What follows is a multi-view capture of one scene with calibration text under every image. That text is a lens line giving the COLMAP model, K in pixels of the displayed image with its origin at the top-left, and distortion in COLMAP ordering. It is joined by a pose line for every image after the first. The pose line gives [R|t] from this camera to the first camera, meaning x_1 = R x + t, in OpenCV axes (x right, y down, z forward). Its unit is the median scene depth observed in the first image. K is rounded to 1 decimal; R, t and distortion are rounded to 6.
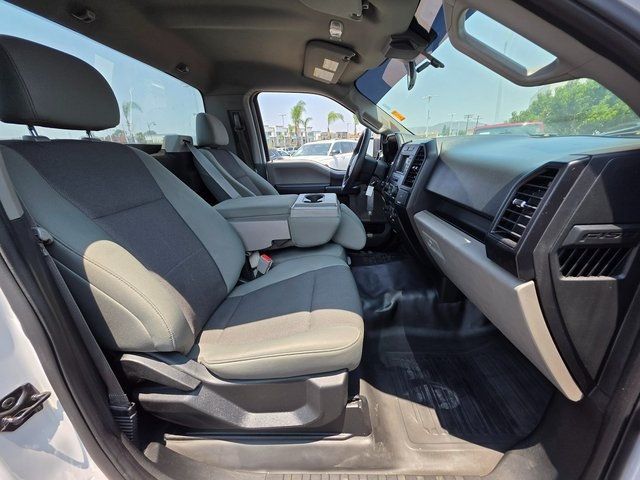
lens RADIAL K [[255.9, 0, 323.8], [0, 255.9, 239.9], [0, 0, 1]] dist [0.001156, 0.000437]
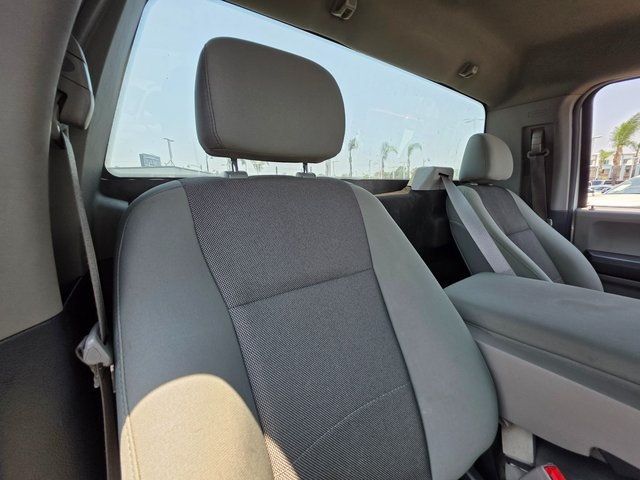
lens RADIAL K [[255.9, 0, 319.9], [0, 255.9, 240.2], [0, 0, 1]] dist [0.001156, 0.000437]
pose [[0.597638, 0.185077, -0.780112, -0.158674], [-0.274853, 0.961327, 0.017505, -0.131857], [0.753183, 0.203954, 0.625395, 0.340686]]
